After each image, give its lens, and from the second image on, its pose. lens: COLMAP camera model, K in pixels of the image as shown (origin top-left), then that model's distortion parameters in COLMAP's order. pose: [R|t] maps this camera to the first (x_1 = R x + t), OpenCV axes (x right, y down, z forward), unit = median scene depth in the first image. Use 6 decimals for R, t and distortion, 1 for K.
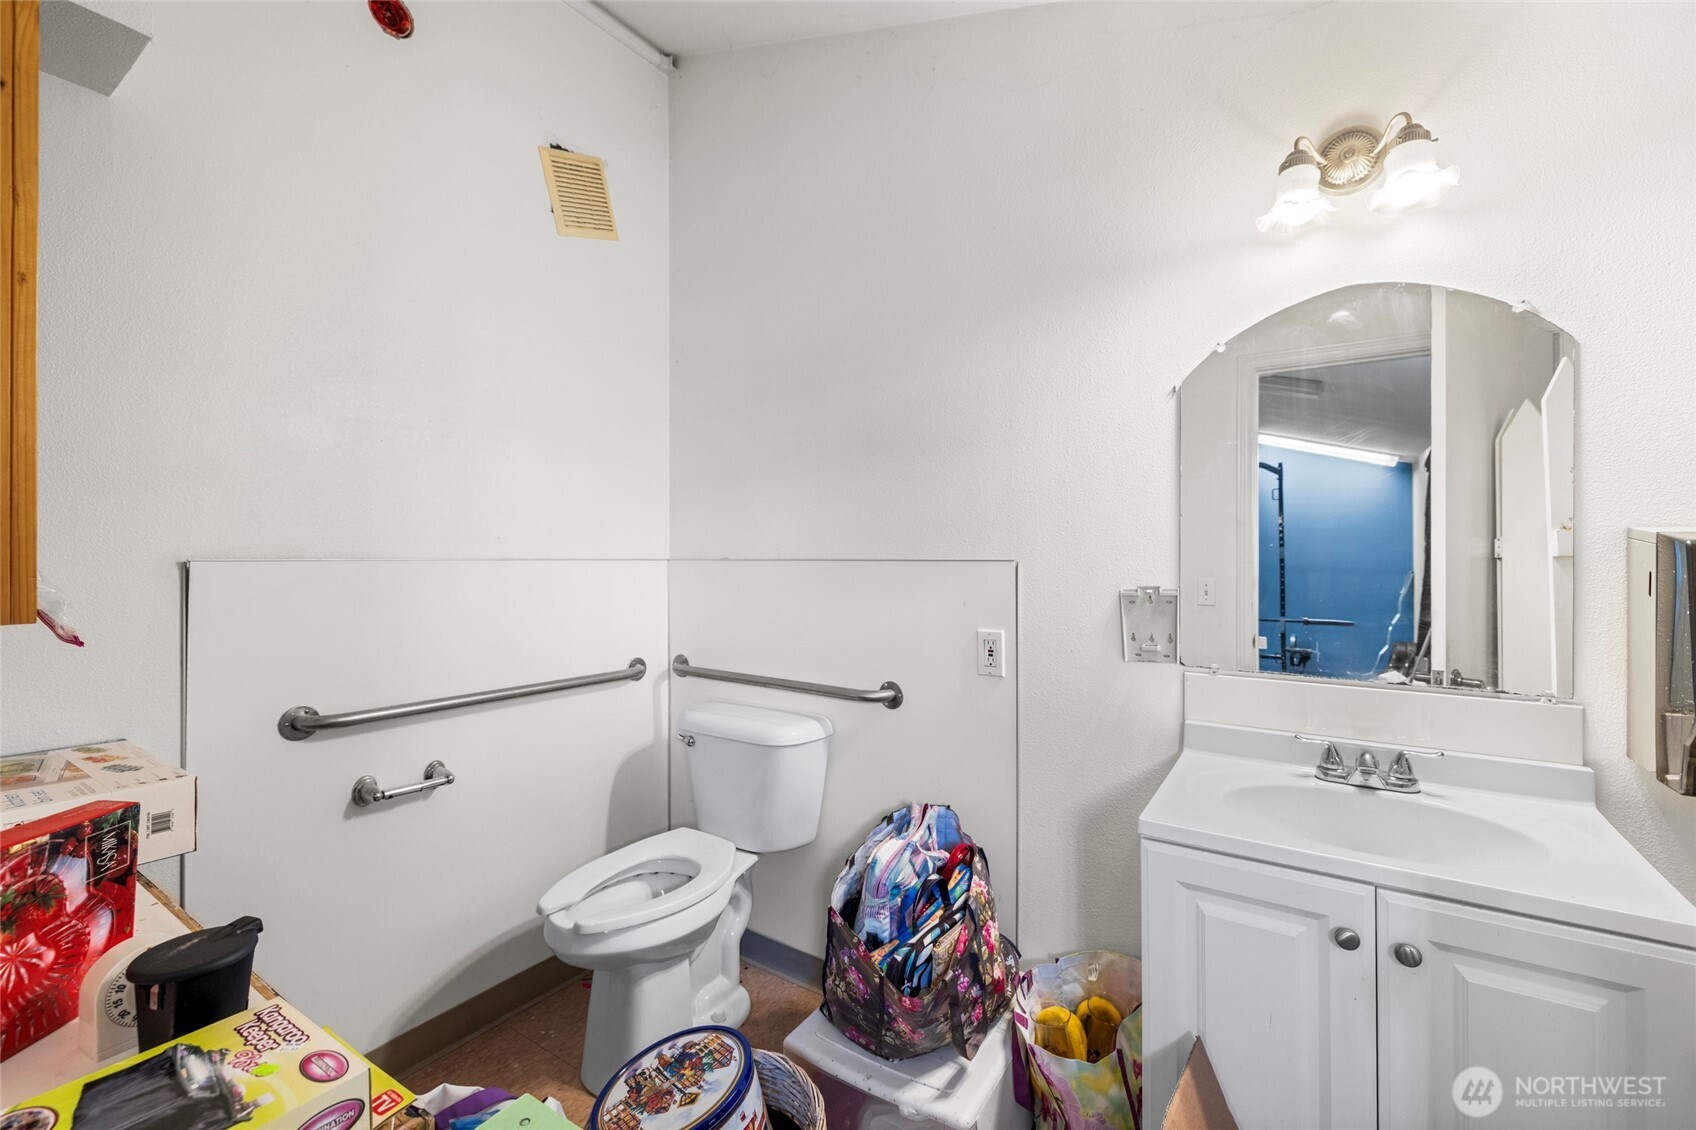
lens RADIAL K [[739.1, 0, 847.4], [0, 739.1, 561.3], [0, 0, 1]] dist [-0.002300, 0.000073]
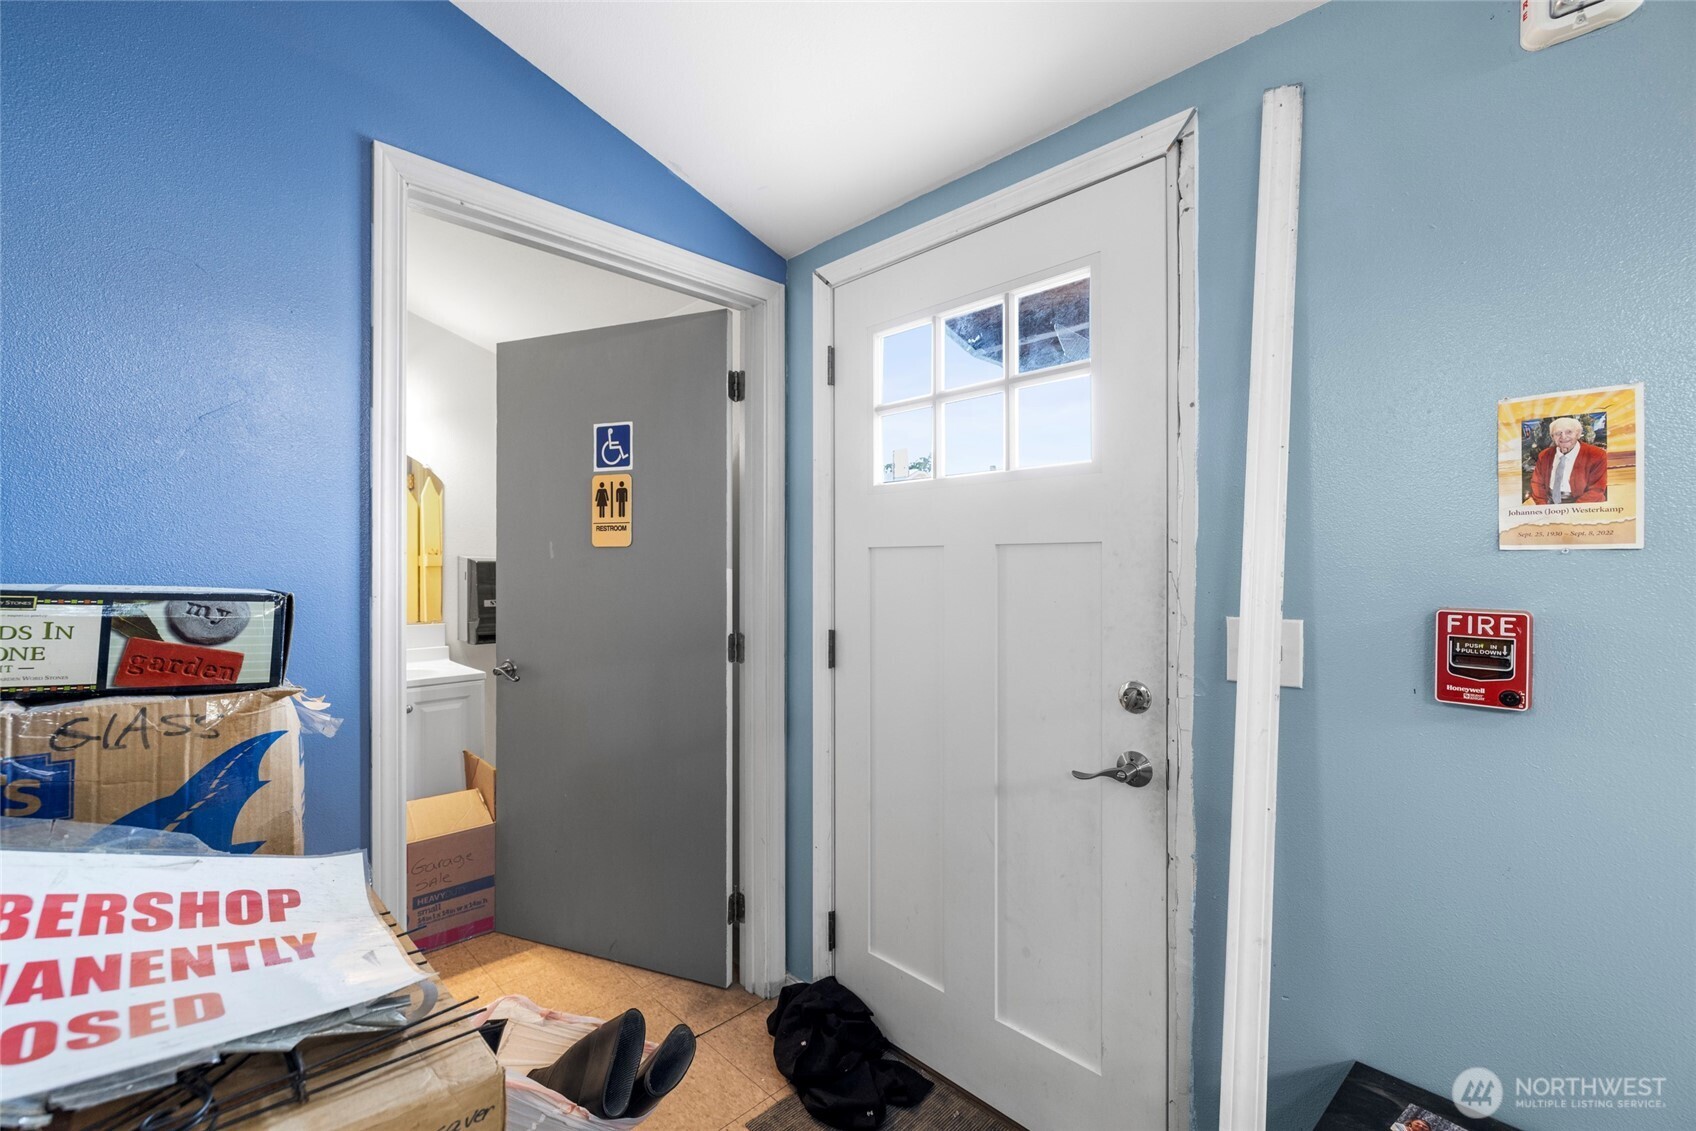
lens RADIAL K [[739.1, 0, 853.8], [0, 739.1, 565.1], [0, 0, 1]] dist [-0.002300, 0.000073]
pose [[0.202039, 0.000096, 0.979378, -1.436023], [0.000373, 1.000000, -0.000175, -0.010209], [-0.979377, 0.000400, 0.202039, -1.071750]]
